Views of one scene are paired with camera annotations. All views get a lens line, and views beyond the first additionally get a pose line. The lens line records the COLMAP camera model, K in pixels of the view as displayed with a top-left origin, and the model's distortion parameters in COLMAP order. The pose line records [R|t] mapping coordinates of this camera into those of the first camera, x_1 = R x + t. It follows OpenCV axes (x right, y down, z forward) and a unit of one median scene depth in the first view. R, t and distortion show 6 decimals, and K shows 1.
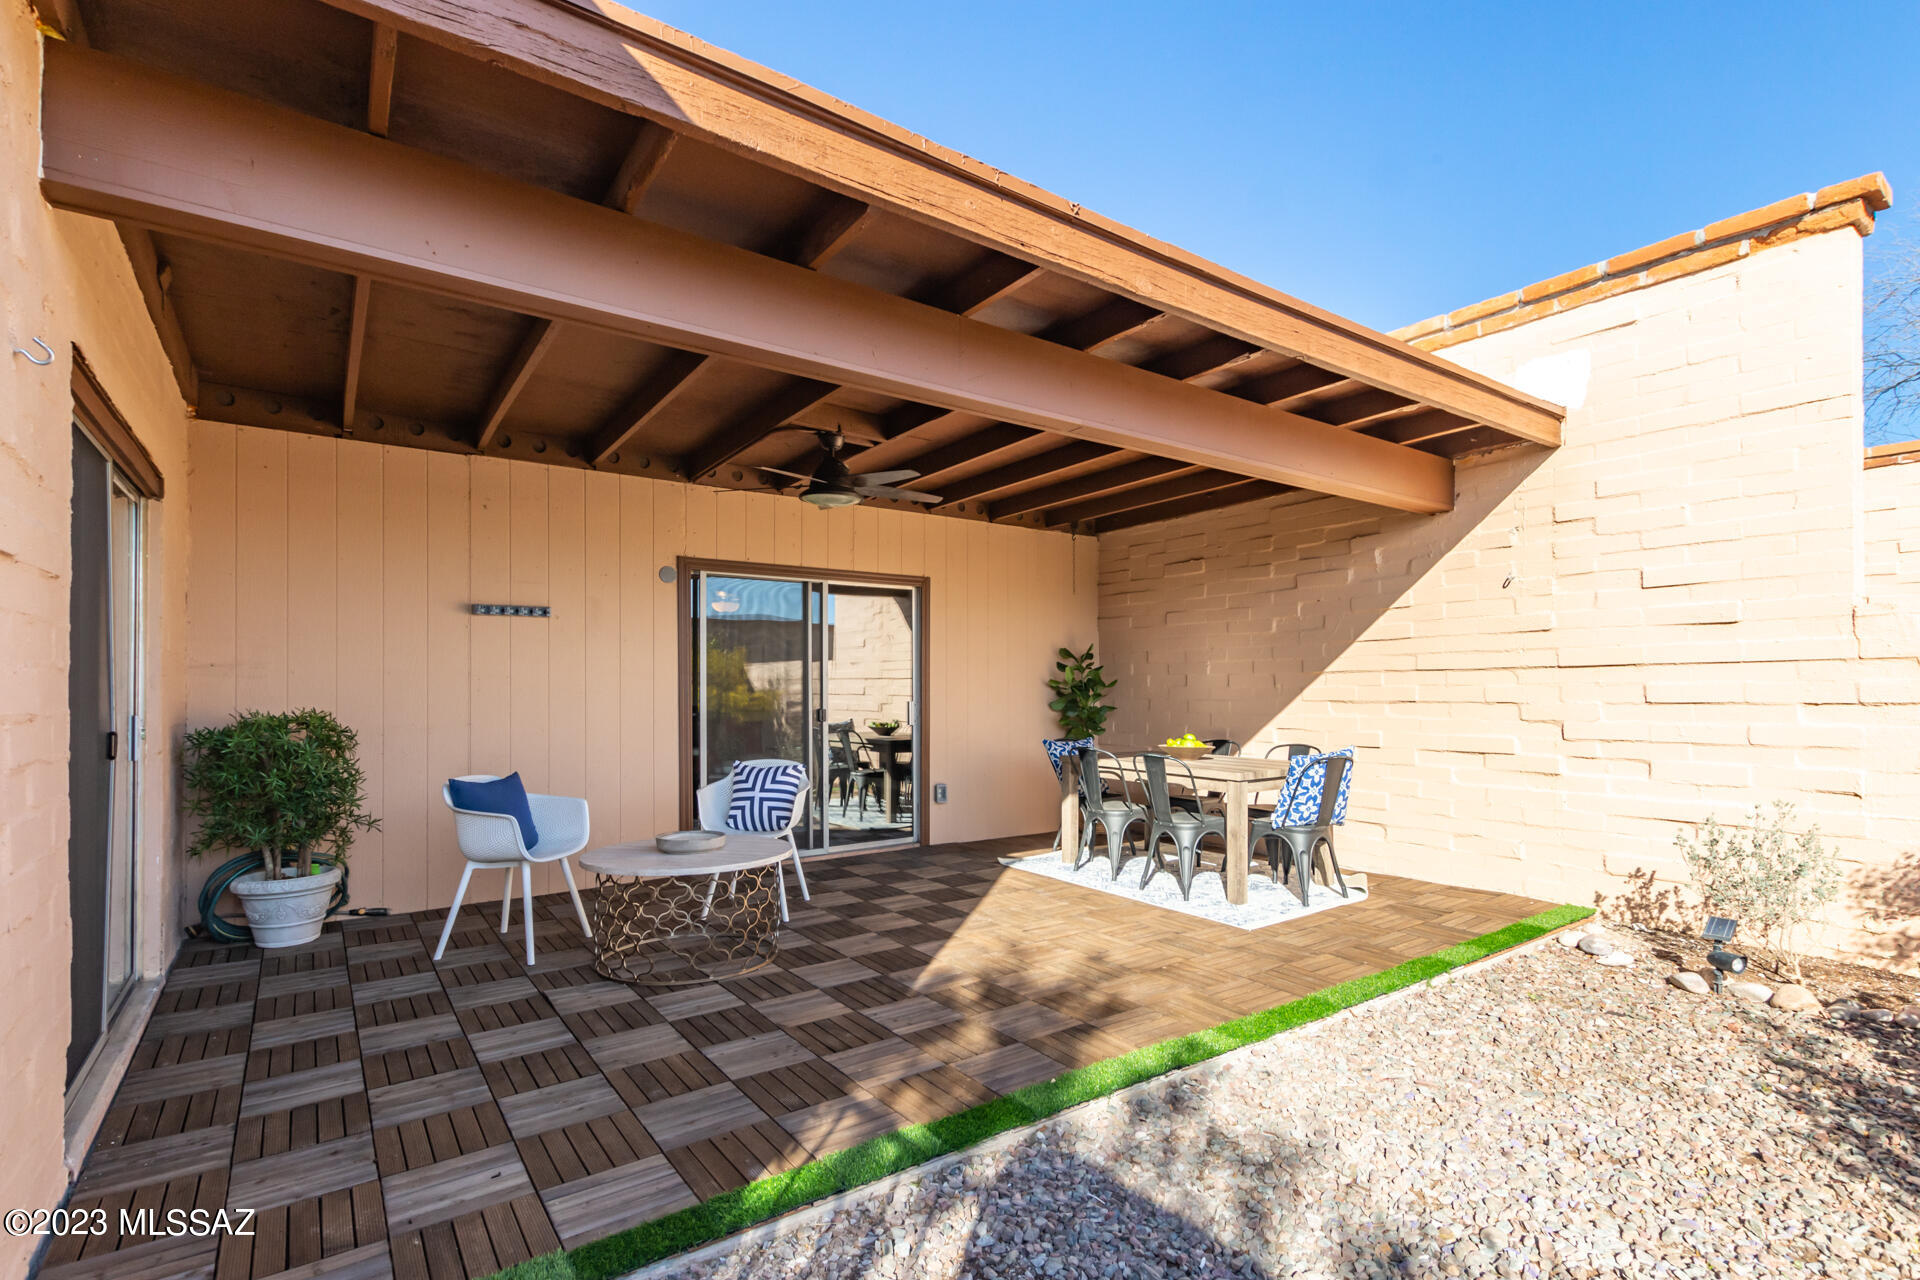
lens RADIAL K [[890.0, 0, 964.7], [0, 890.0, 682.0], [0, 0, 1]] dist [0.002101, -0.002028]
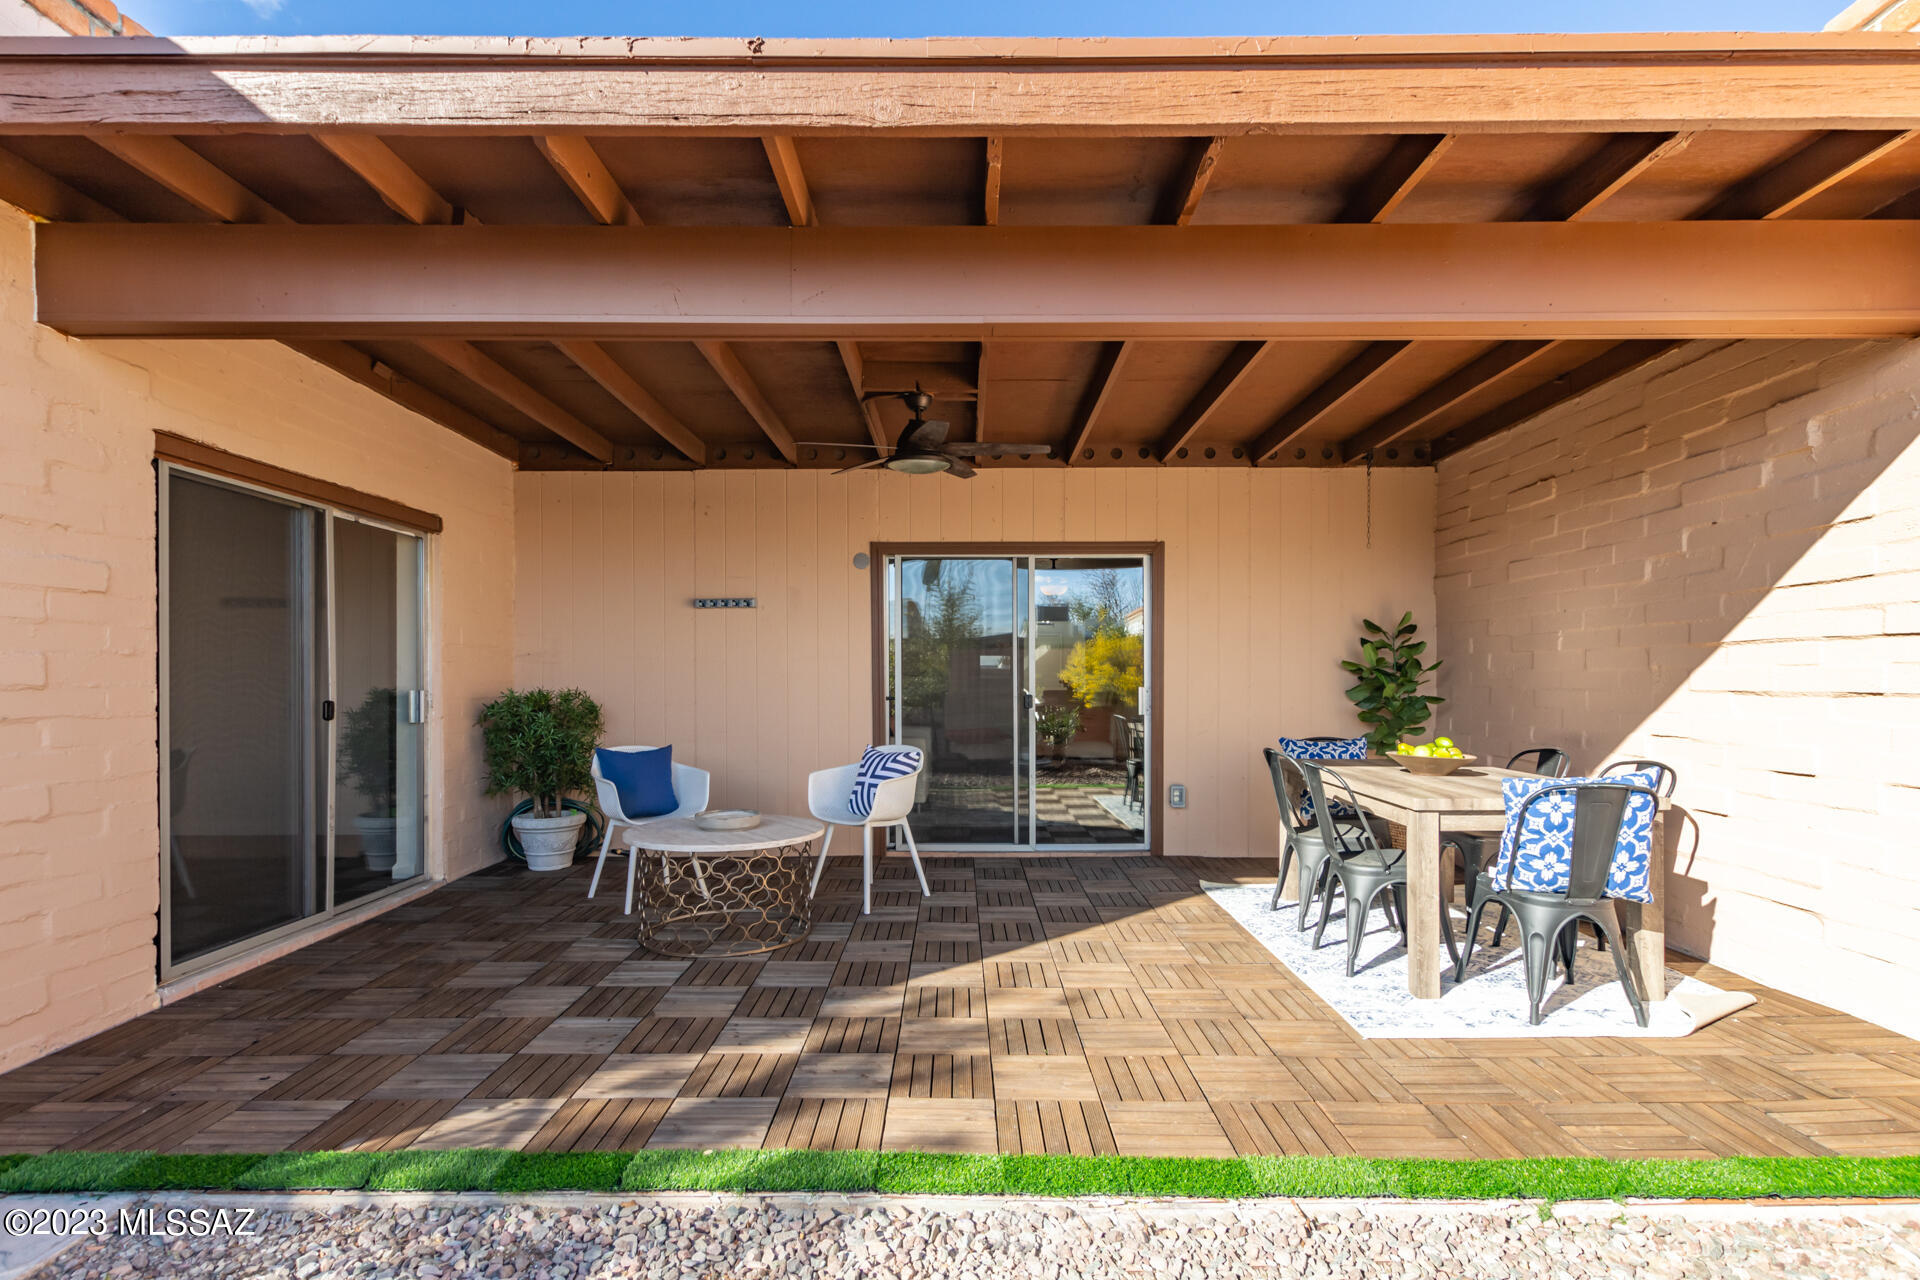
lens RADIAL K [[890.0, 0, 968.9], [0, 890.0, 682.8], [0, 0, 1]] dist [0.002101, -0.002028]
pose [[0.809824, 0.005102, -0.586650, 0.415580], [0.002980, 0.999914, 0.012810, 0.007660], [0.586665, -0.012122, 0.809739, 0.269734]]
